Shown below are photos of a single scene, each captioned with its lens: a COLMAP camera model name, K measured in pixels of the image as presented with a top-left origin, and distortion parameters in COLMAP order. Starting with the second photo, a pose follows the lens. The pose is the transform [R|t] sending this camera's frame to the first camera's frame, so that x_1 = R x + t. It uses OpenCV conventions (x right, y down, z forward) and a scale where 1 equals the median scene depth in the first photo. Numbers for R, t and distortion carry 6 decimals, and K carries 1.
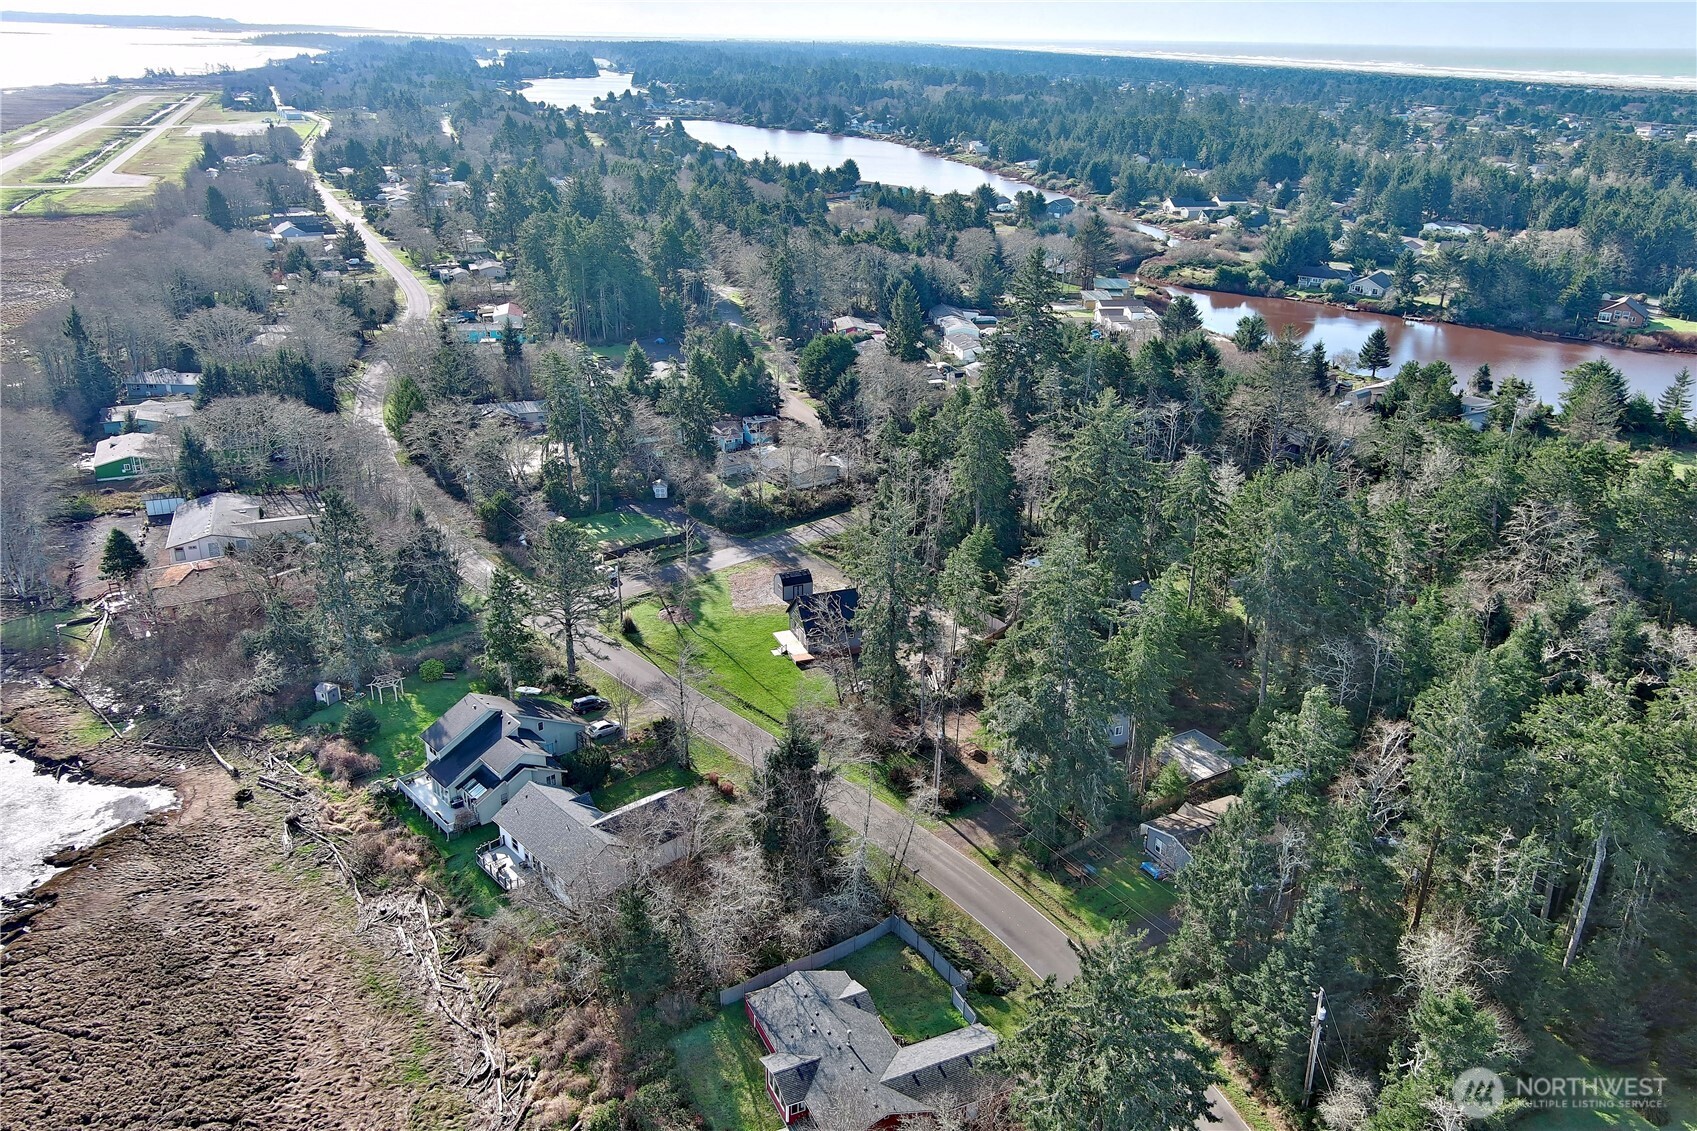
lens RADIAL K [[1320.1, 0, 848.1], [0, 1320.1, 567.5], [0, 0, 1]] dist [0.021628, -0.024439]
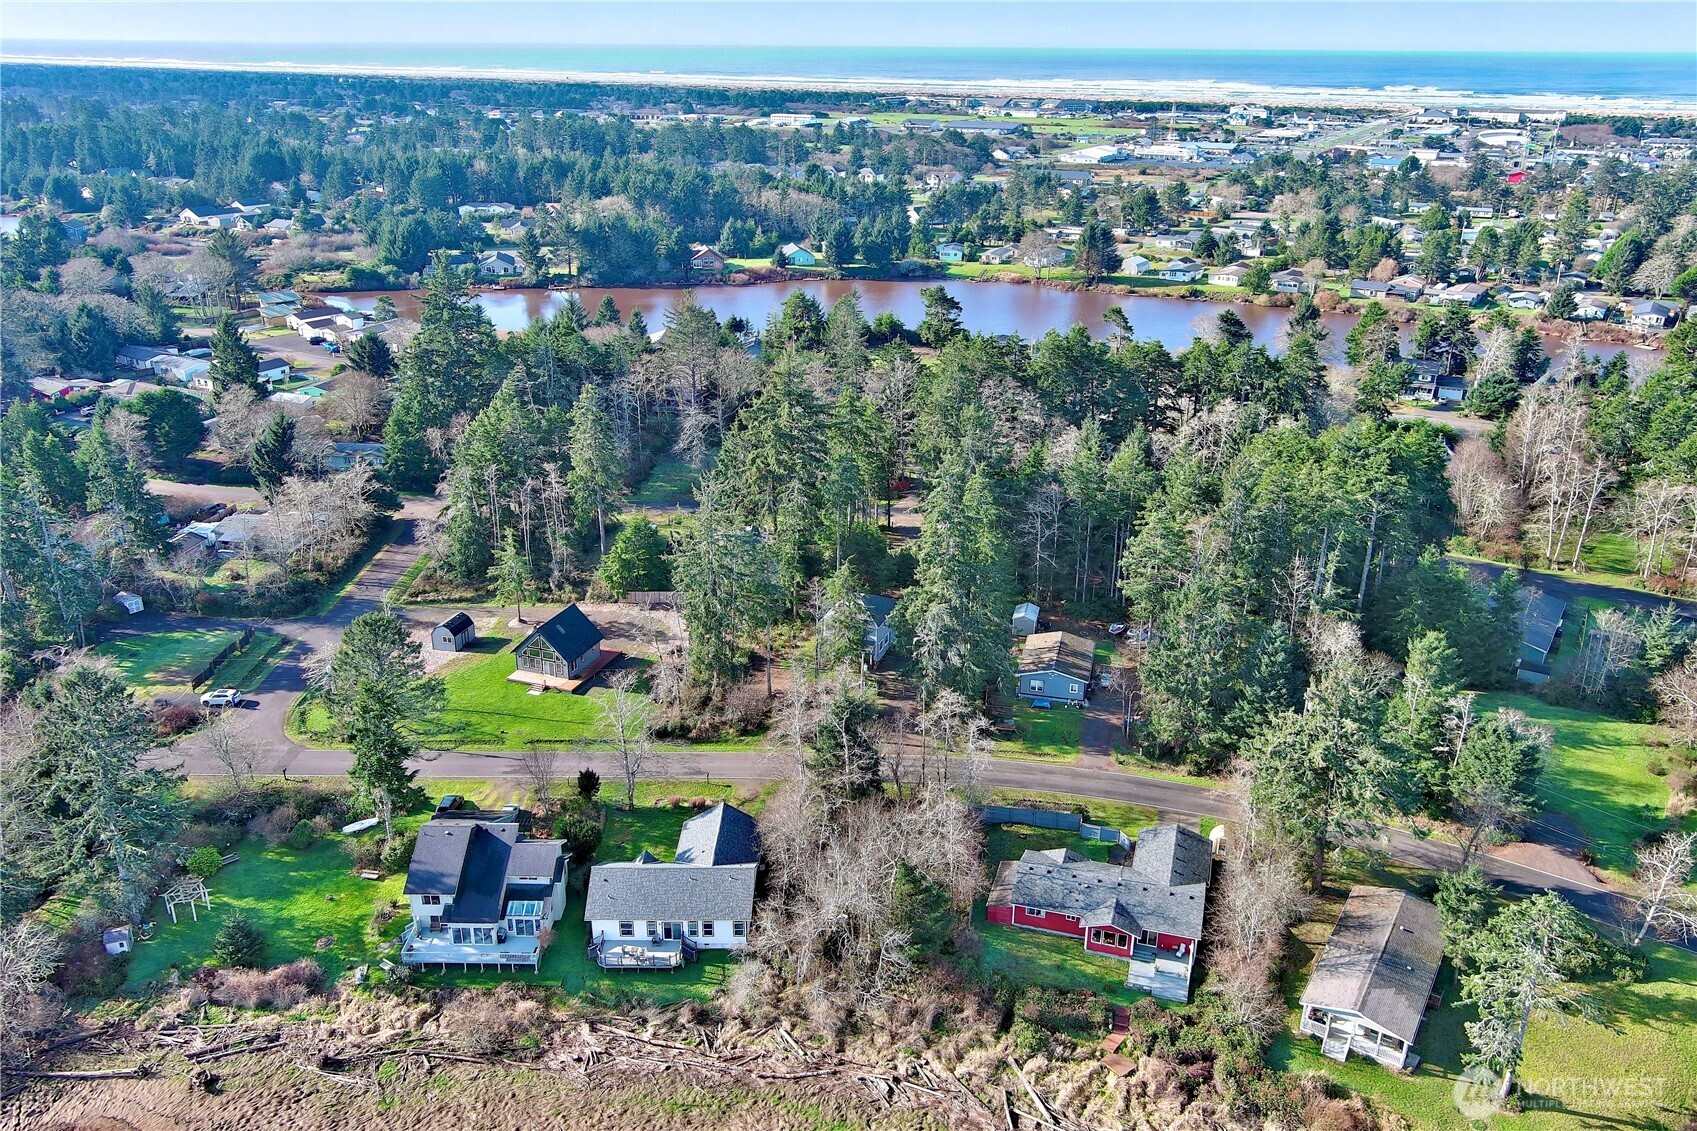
lens RADIAL K [[1320.1, 0, 846.2], [0, 1320.1, 564.8], [0, 0, 1]] dist [0.021628, -0.024439]
pose [[0.671002, -0.284745, 0.684600, -0.623748], [0.283735, 0.951649, 0.117720, -0.082646], [-0.685019, 0.115254, 0.719351, 0.193182]]
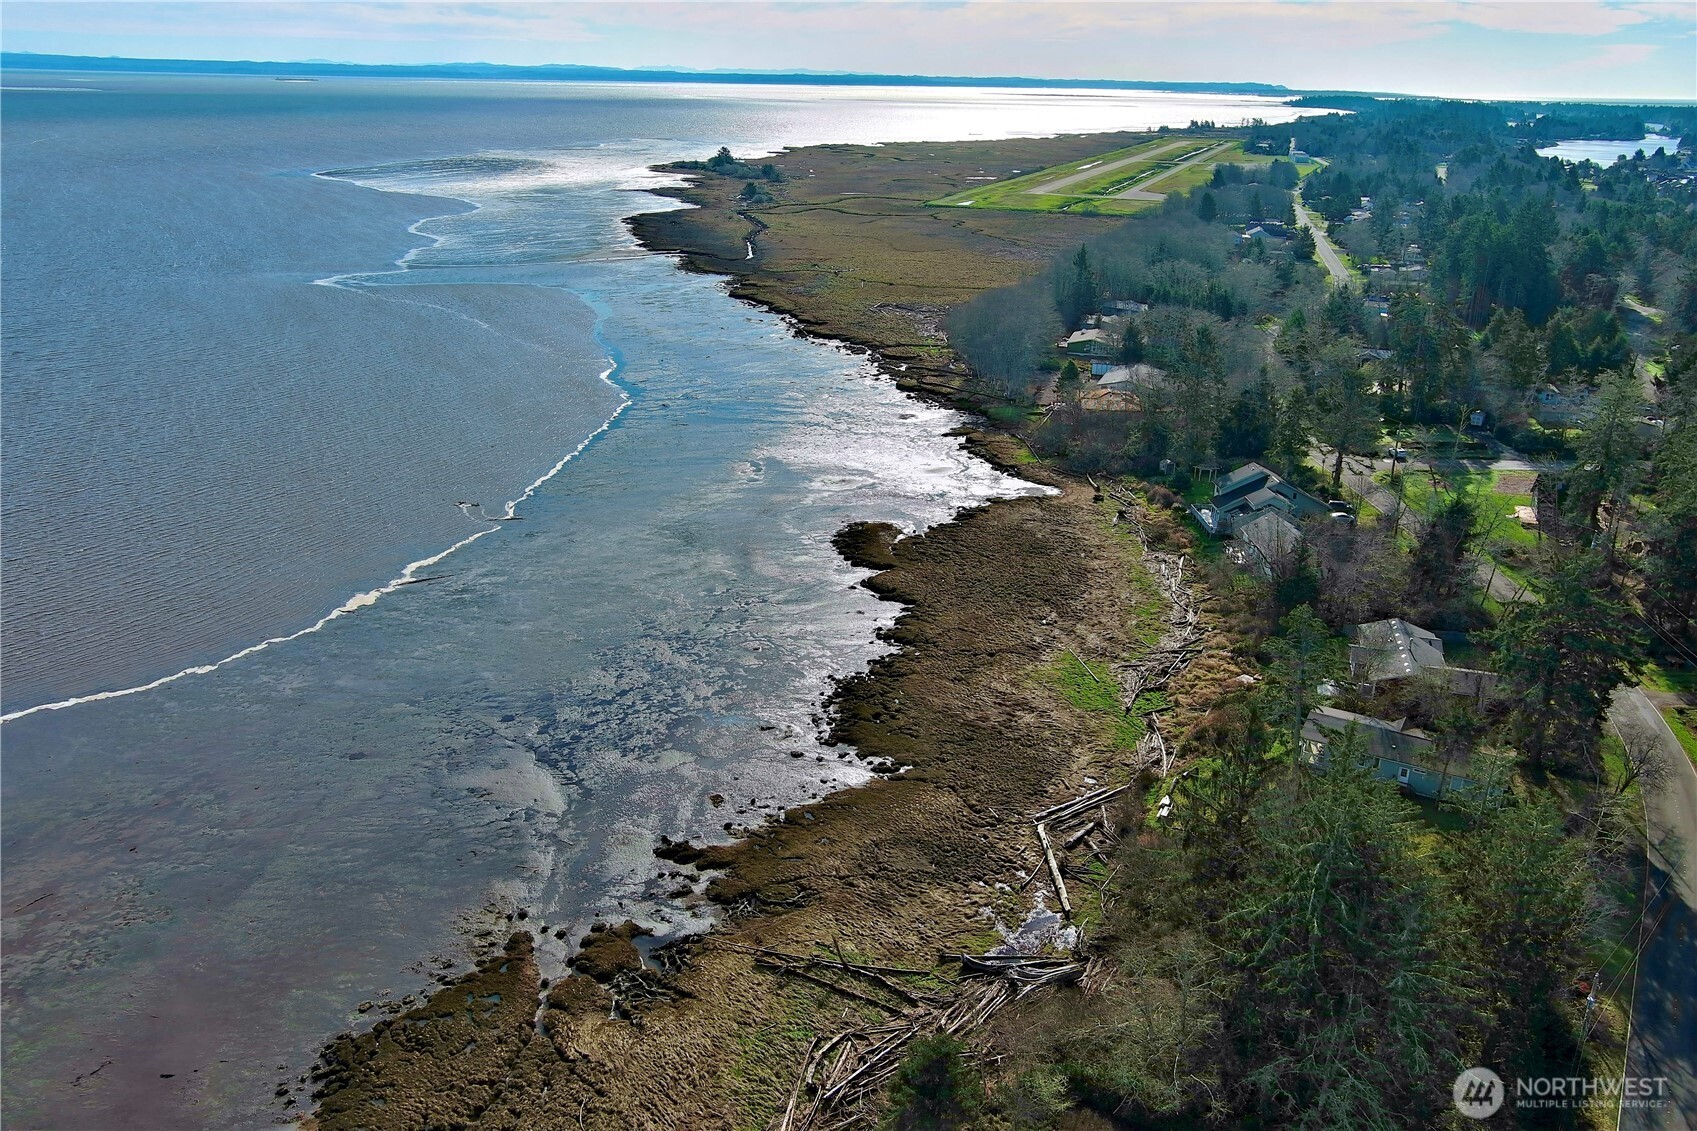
lens RADIAL K [[1320.1, 0, 839.2], [0, 1320.1, 567.4], [0, 0, 1]] dist [0.021628, -0.024439]
pose [[0.757944, 0.226278, -0.611816, 0.283123], [-0.253326, 0.966399, 0.043588, 0.255517], [0.601122, 0.121951, 0.789798, -0.406672]]
